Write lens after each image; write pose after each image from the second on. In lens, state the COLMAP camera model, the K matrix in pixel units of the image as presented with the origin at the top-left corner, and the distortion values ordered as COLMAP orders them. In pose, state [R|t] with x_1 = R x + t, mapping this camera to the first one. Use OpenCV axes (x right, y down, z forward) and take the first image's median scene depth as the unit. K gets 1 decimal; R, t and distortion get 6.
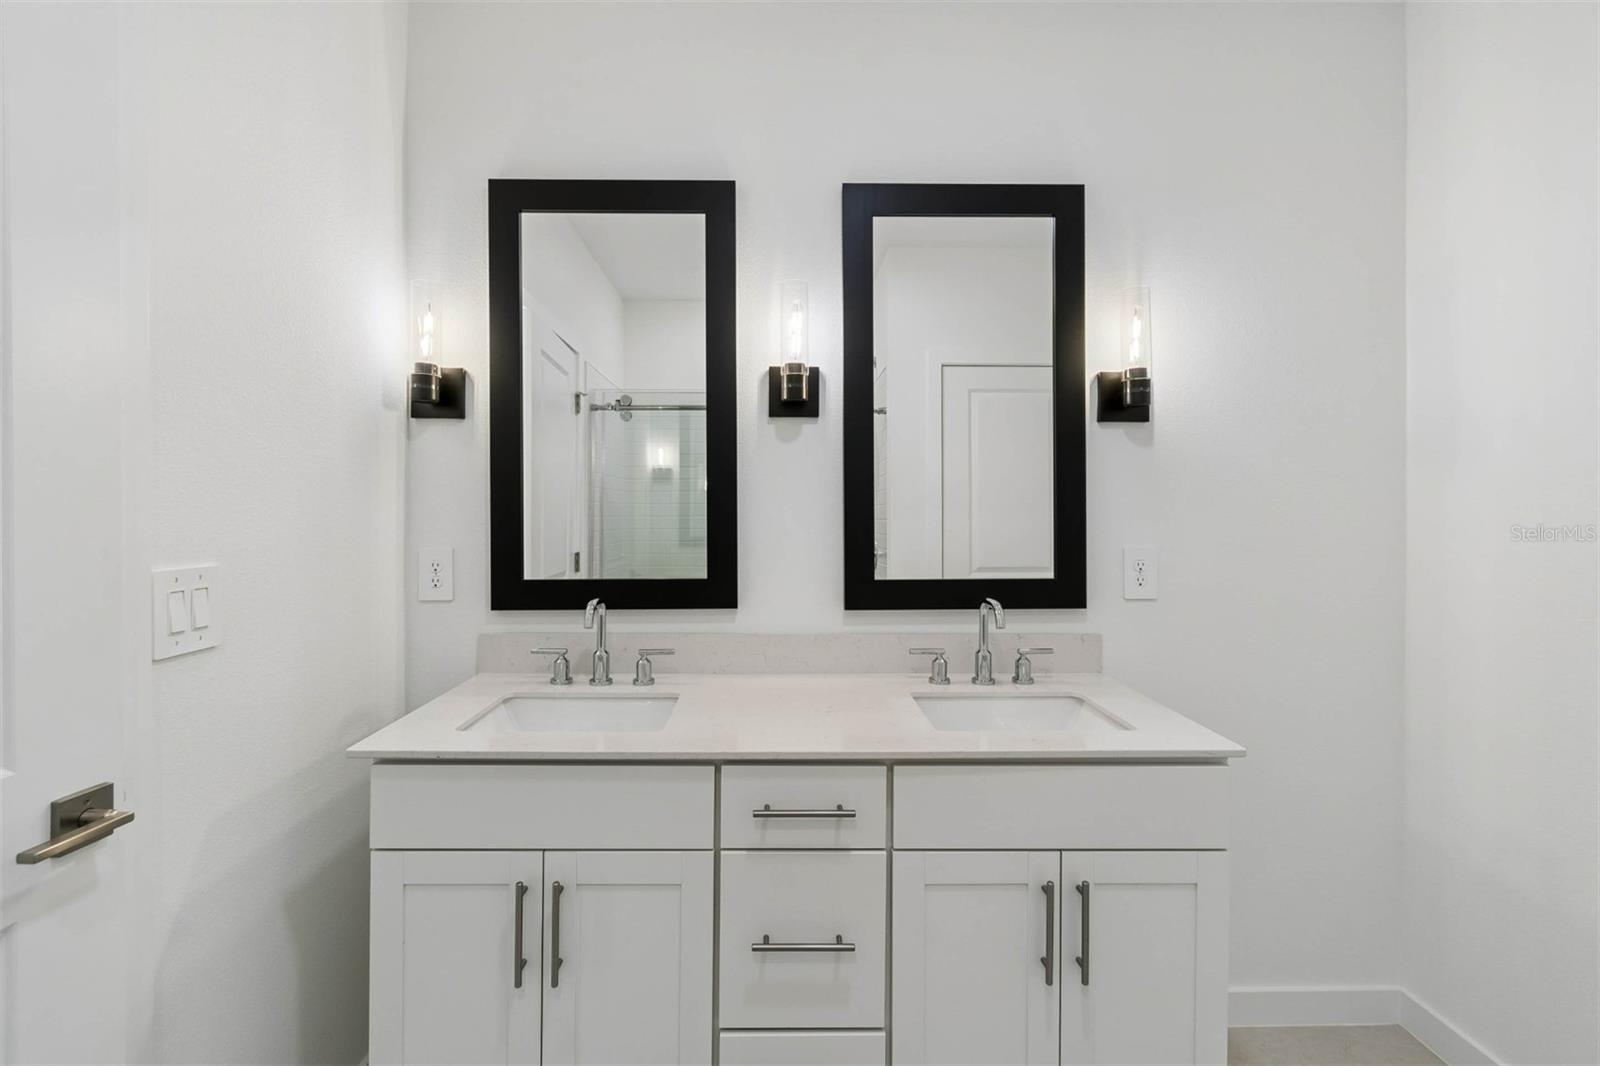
lens RADIAL K [[711.5, 0, 792.1], [0, 711.5, 519.1], [0, 0, 1]] dist [0.002356, 0.000142]
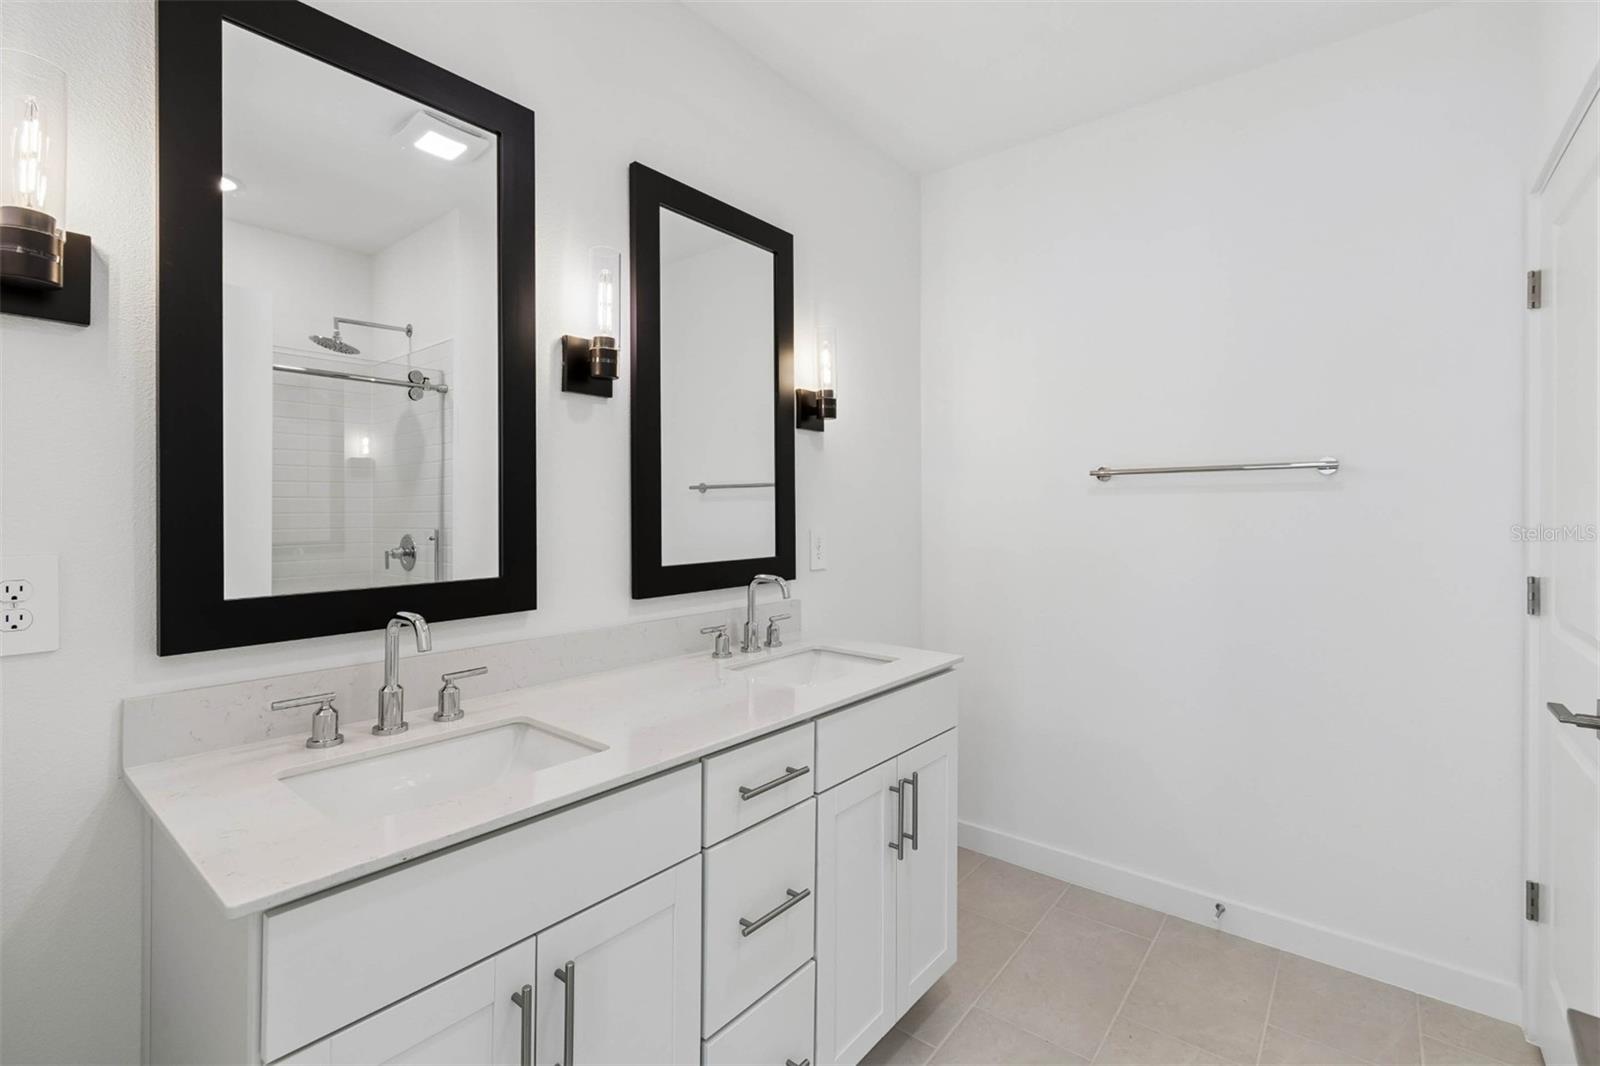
lens RADIAL K [[711.5, 0, 790.4], [0, 711.5, 512.1], [0, 0, 1]] dist [0.002356, 0.000142]
pose [[0.652963, -0.003019, 0.757383, -0.527129], [0.013020, 0.999889, -0.007240, 0.018397], [-0.757278, 0.014589, 0.652930, 0.208050]]
